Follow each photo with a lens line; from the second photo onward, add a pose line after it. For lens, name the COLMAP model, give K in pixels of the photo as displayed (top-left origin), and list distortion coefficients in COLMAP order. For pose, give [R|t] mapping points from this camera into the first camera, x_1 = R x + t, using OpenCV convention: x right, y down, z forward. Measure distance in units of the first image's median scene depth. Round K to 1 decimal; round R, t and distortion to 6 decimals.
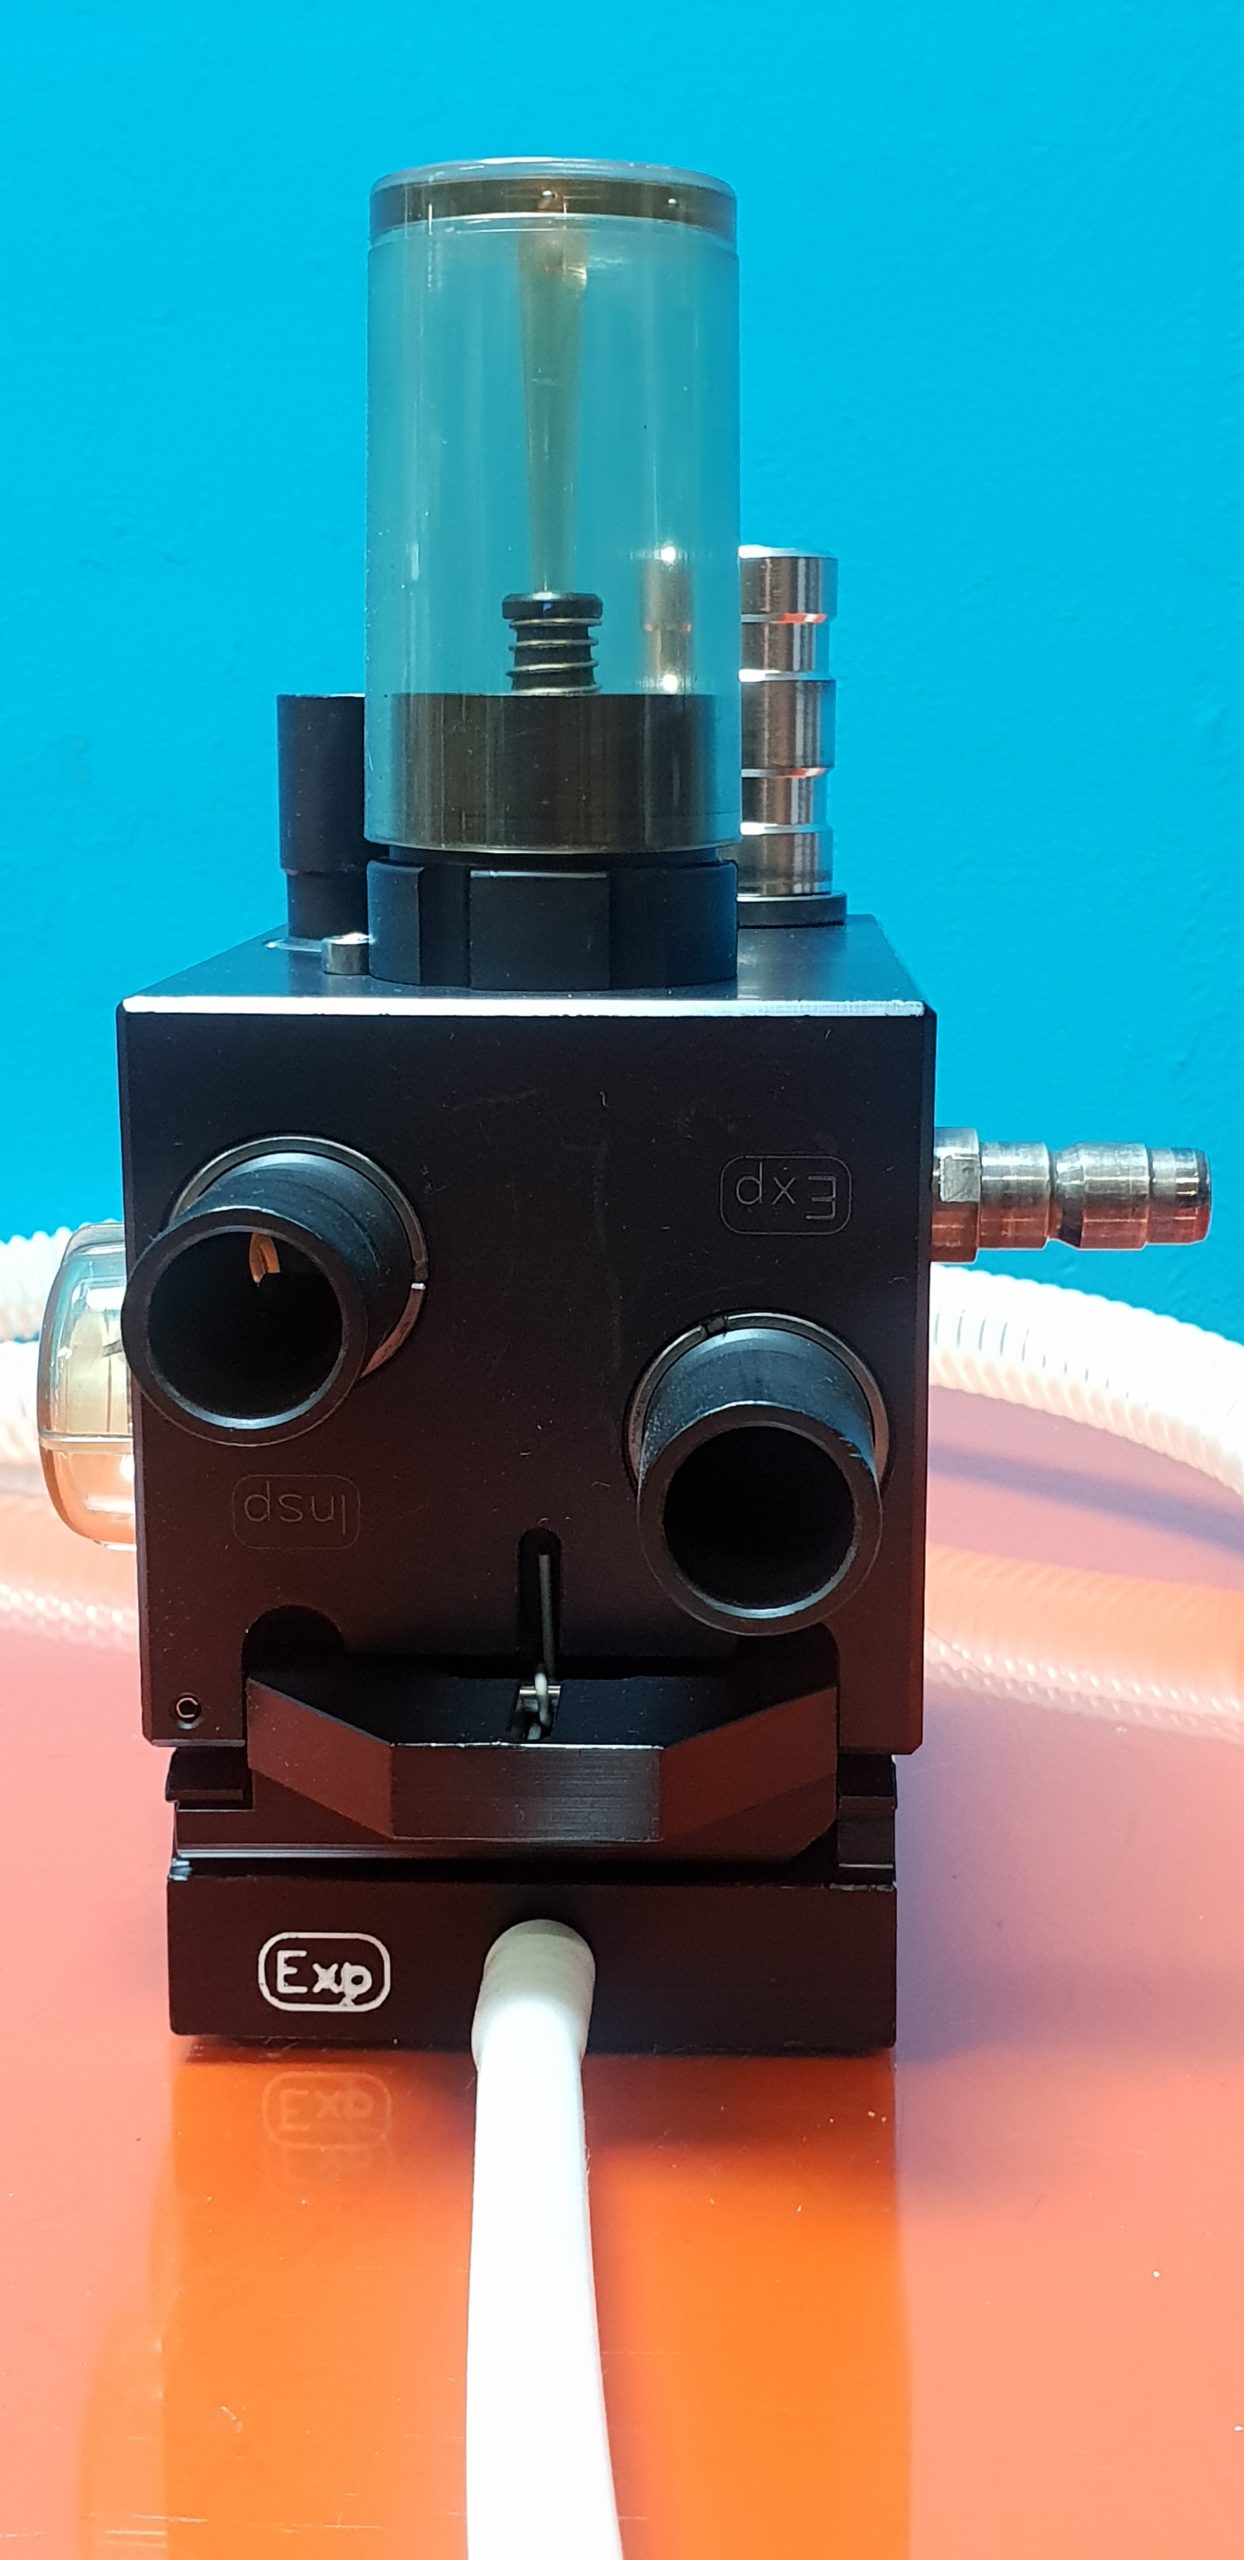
lens RADIAL K [[1815.0, 0, 622.0], [0, 1815.0, 1280.0], [0, 0, 1]] dist [0.059003, -0.000624]
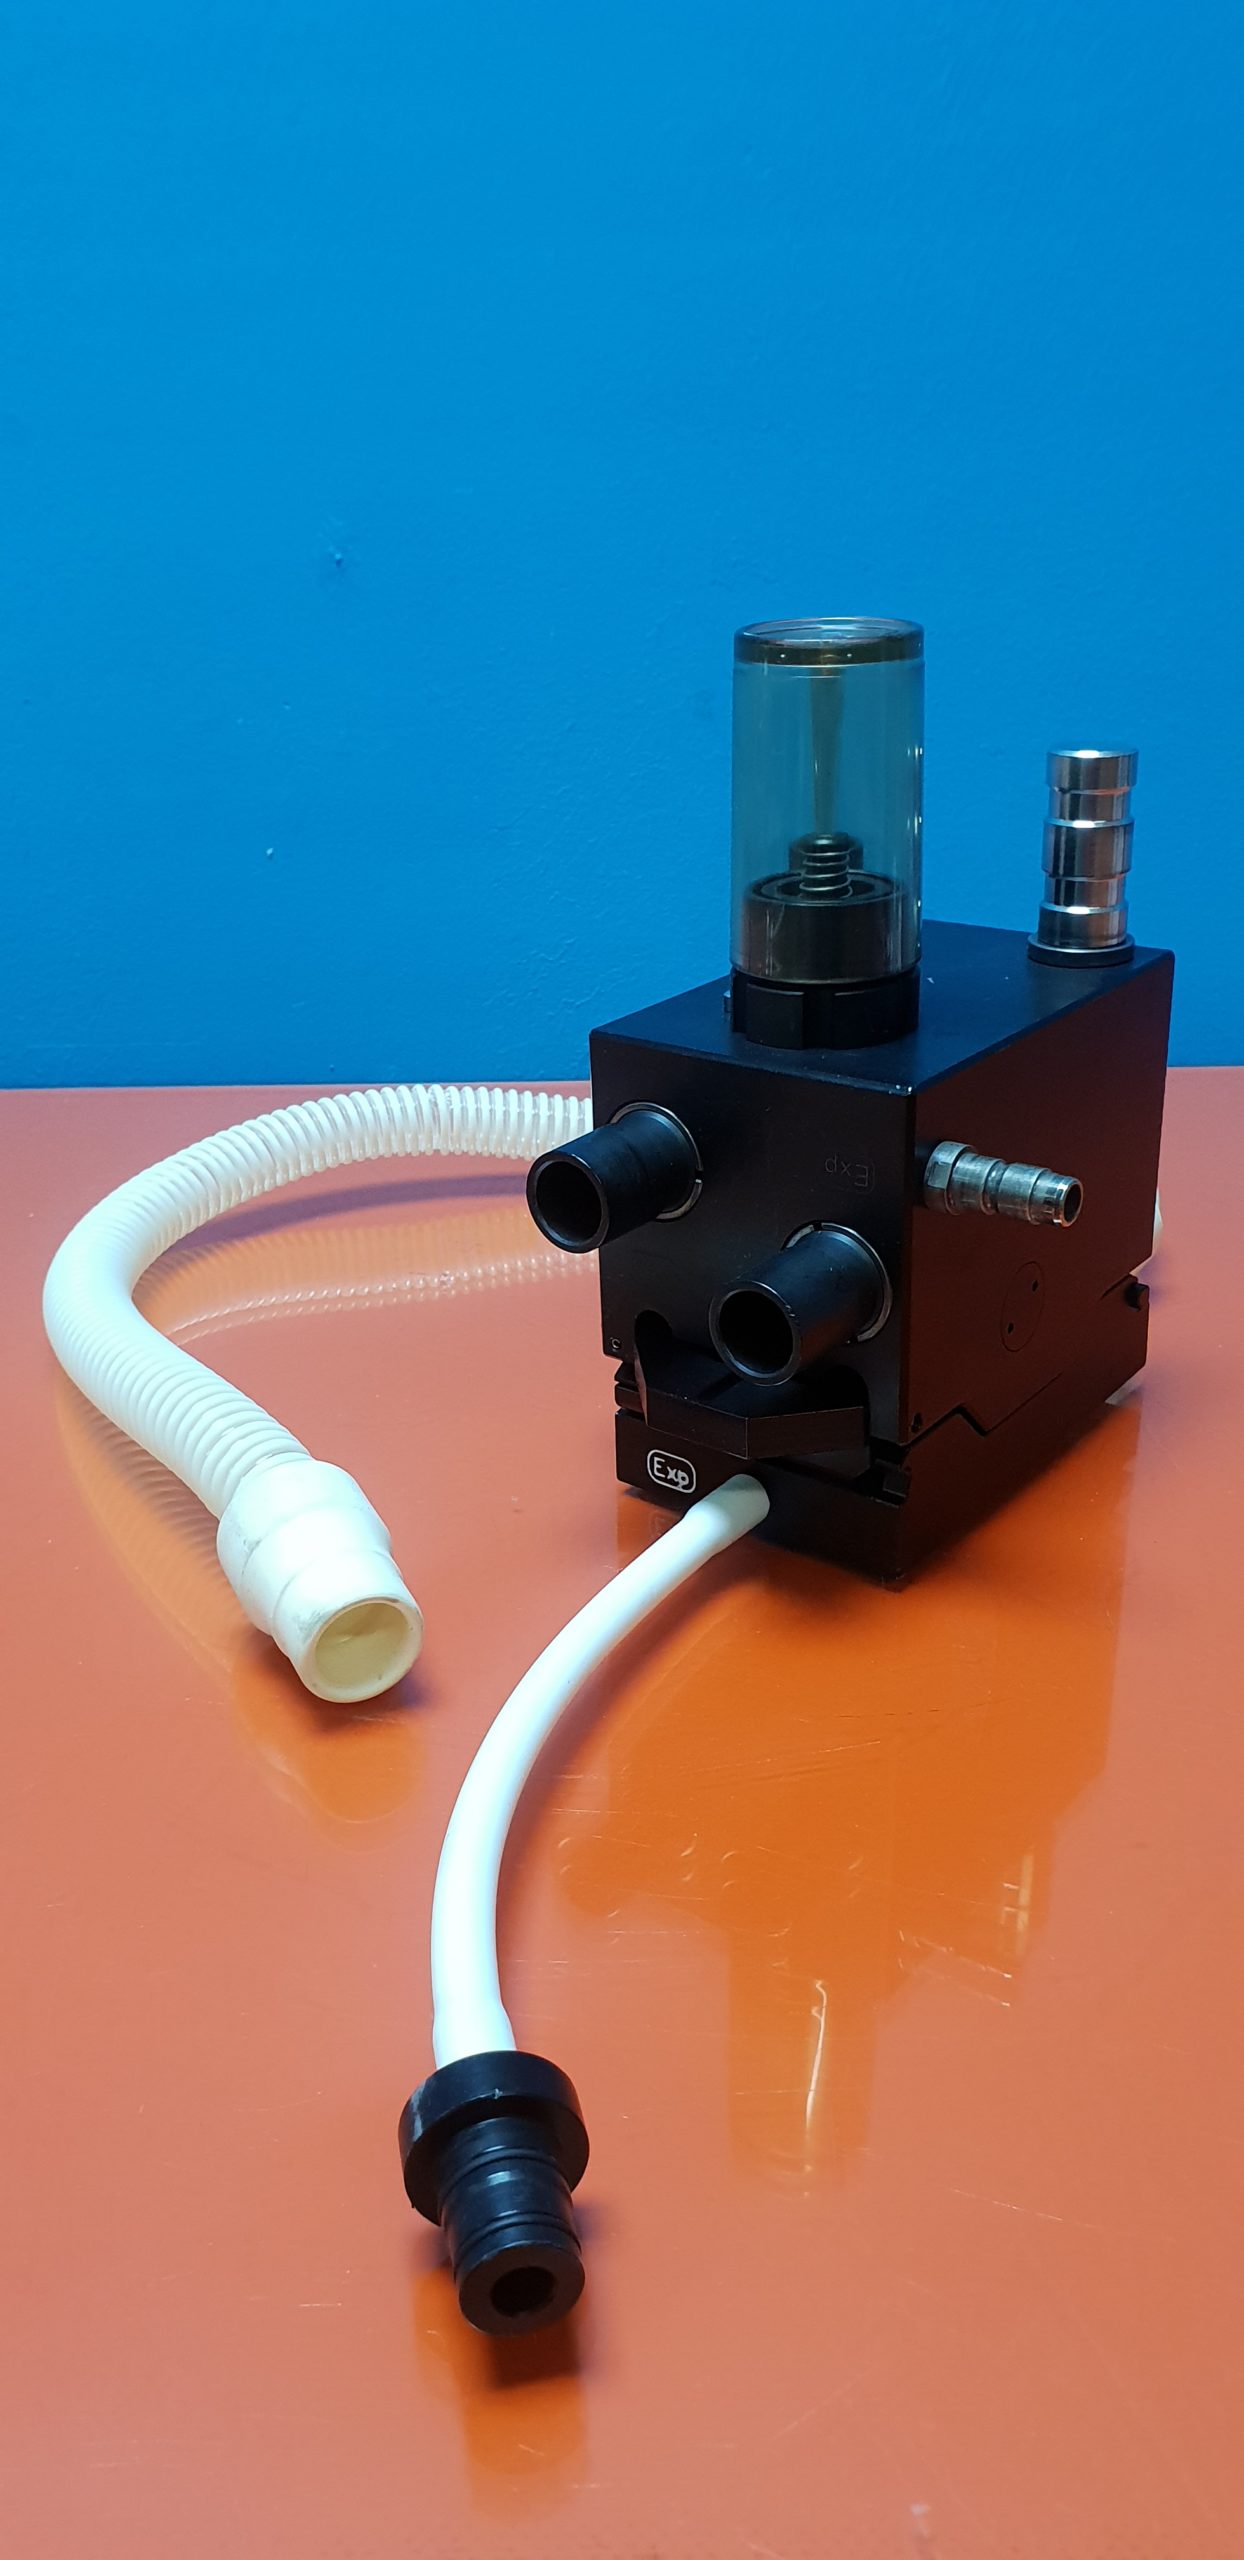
lens RADIAL K [[1815.0, 0, 622.0], [0, 1815.0, 1280.0], [0, 0, 1]] dist [0.059003, -0.000624]
pose [[0.904775, 0.158800, -0.395176, 0.600473], [-0.061163, 0.966716, 0.248435, -0.373575], [0.421474, -0.200608, 0.884373, -0.883902]]
